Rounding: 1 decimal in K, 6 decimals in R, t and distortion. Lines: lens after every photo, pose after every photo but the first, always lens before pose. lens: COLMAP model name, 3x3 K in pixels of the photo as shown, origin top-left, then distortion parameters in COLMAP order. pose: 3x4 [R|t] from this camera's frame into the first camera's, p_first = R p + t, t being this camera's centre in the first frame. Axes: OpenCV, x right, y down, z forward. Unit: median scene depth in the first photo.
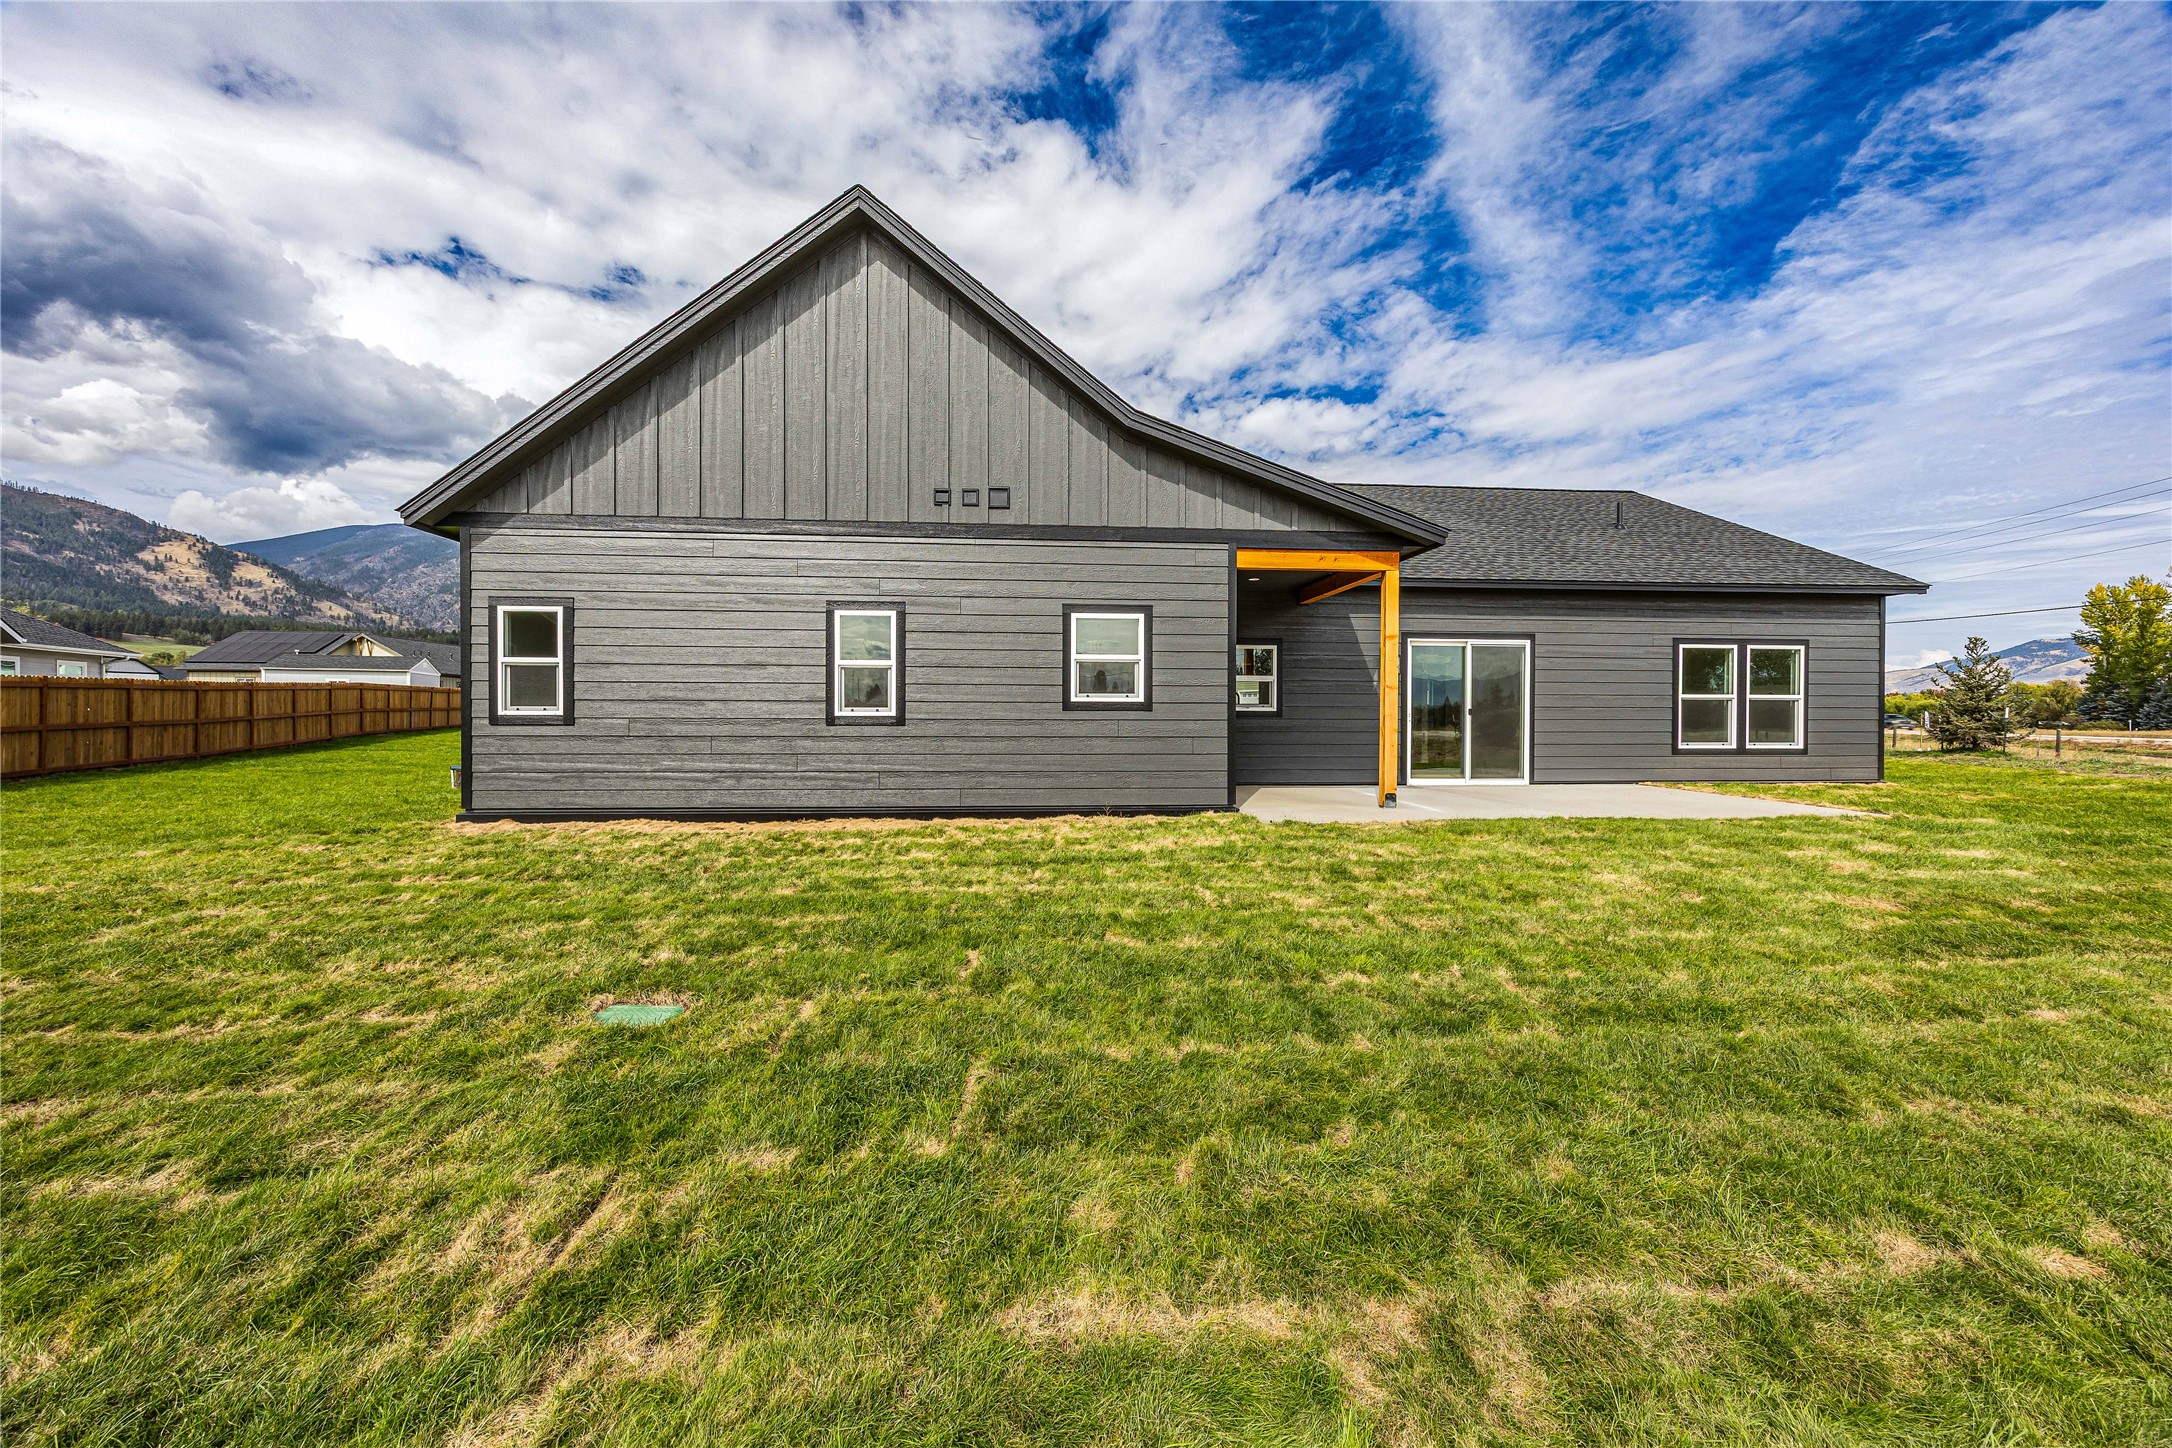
lens RADIAL K [[831.2, 0, 1081.7], [0, 831.2, 713.5], [0, 0, 1]] dist [-0.001482, -0.000174]
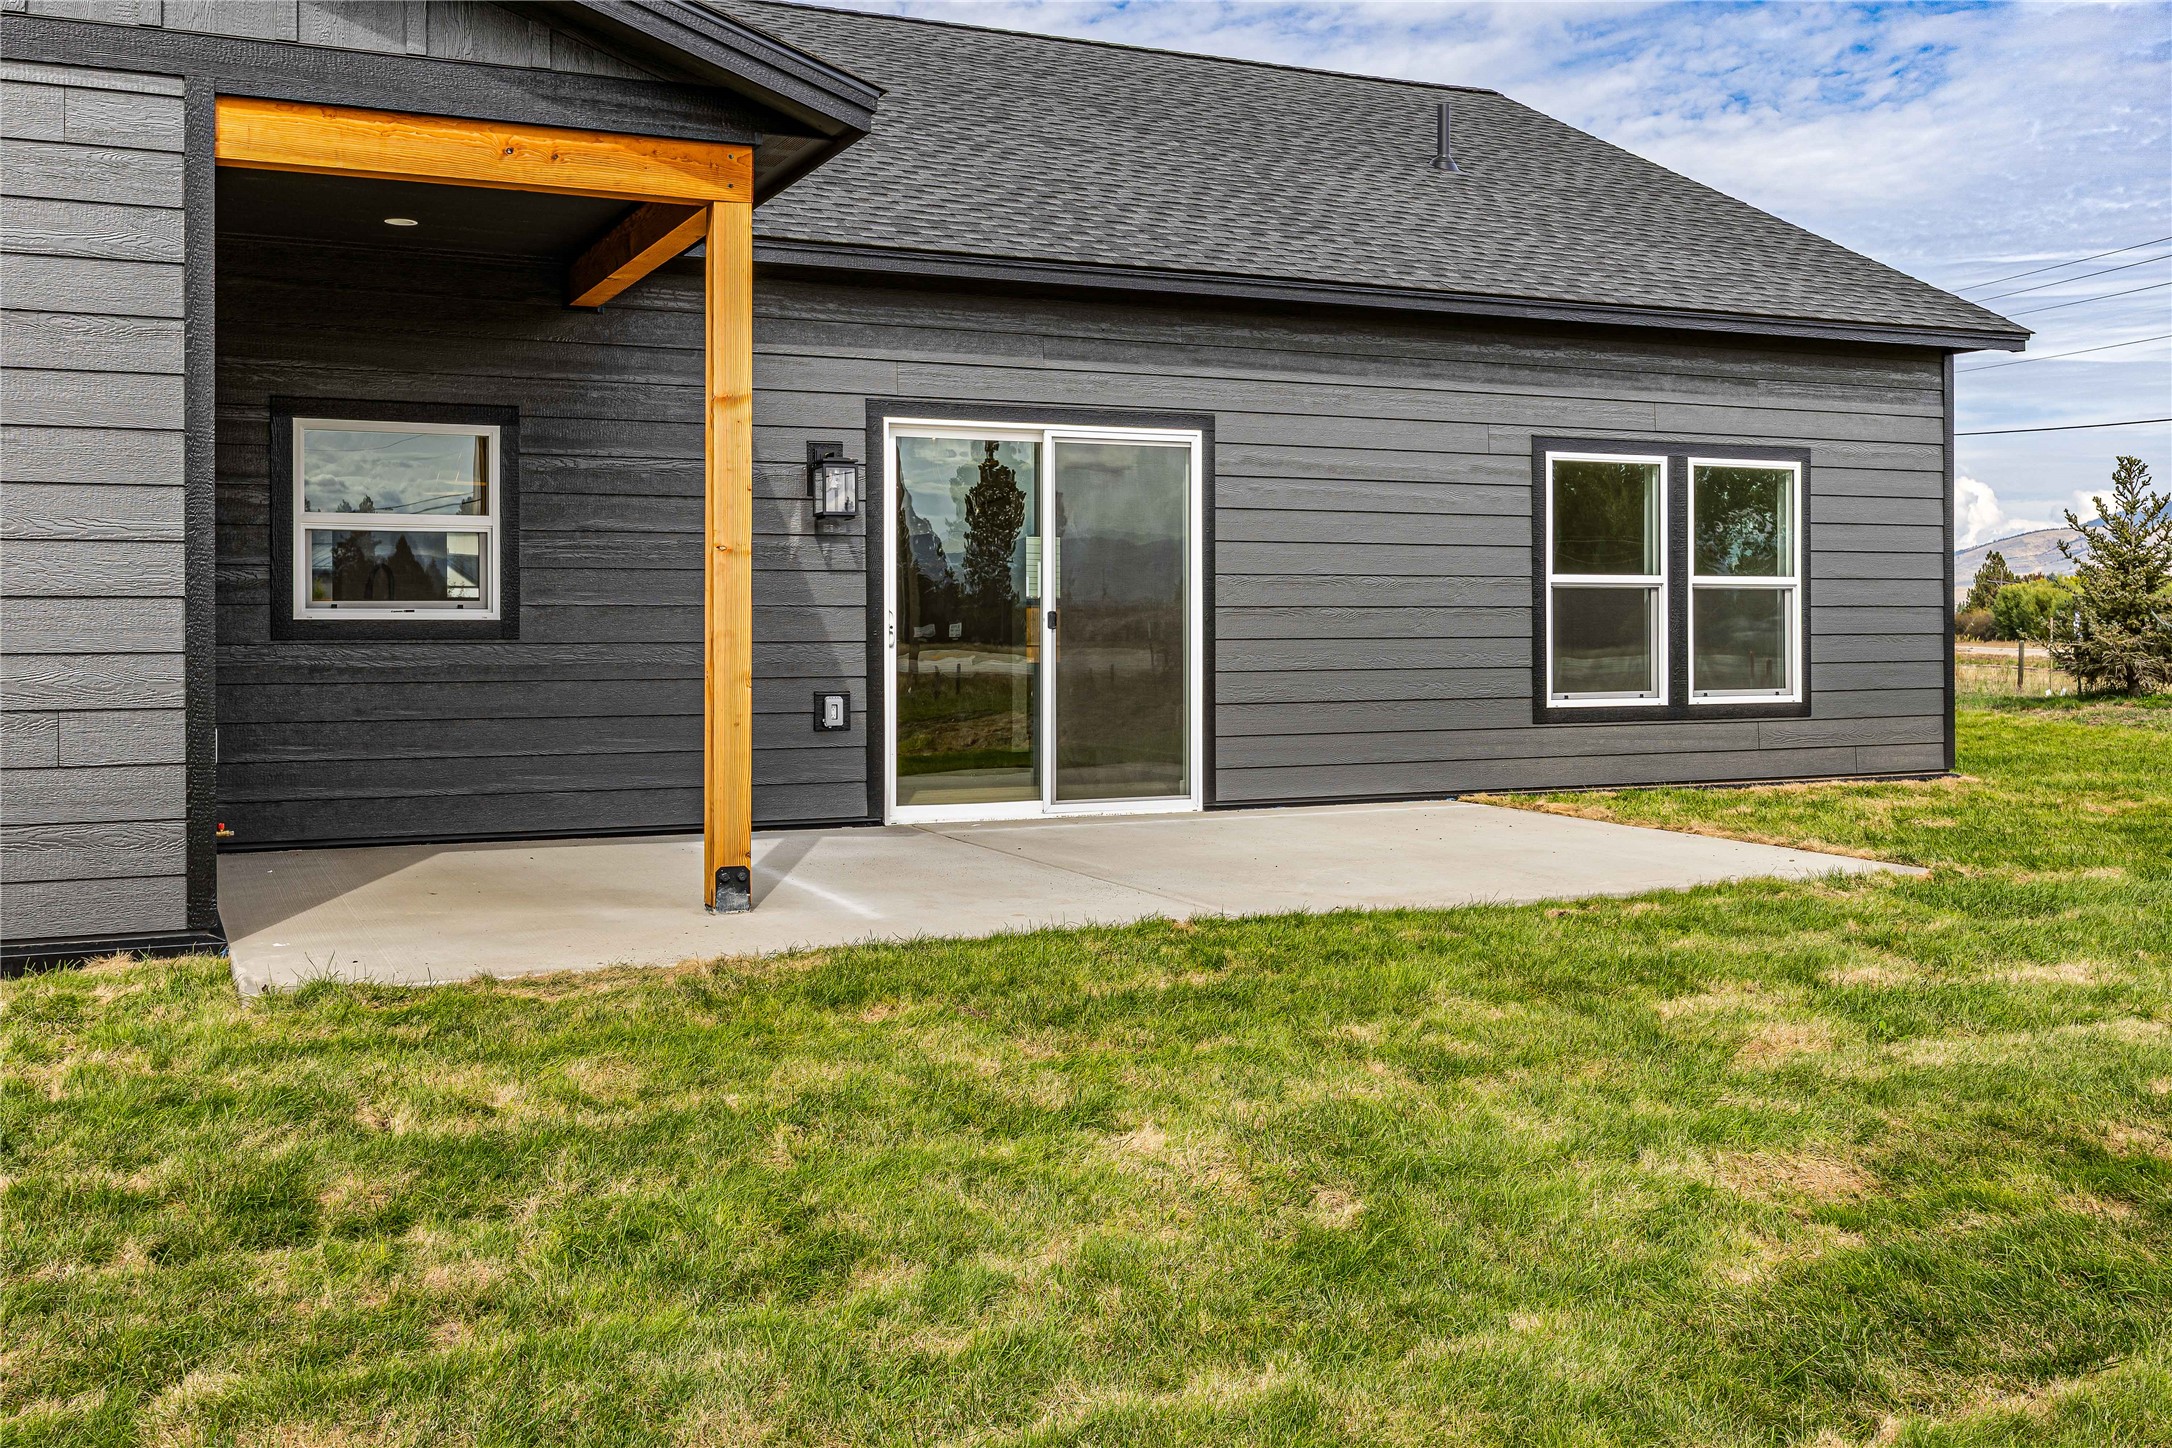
lens RADIAL K [[2088.8, 0, 1083.6], [0, 2088.8, 593.3], [0, 0, 1]] dist [-0.005206, 0.005609]
pose [[0.940492, -0.000521, 0.339817, 0.163888], [0.005193, 0.999904, -0.012839, -0.002028], [-0.339777, 0.013839, 0.940404, 0.120784]]
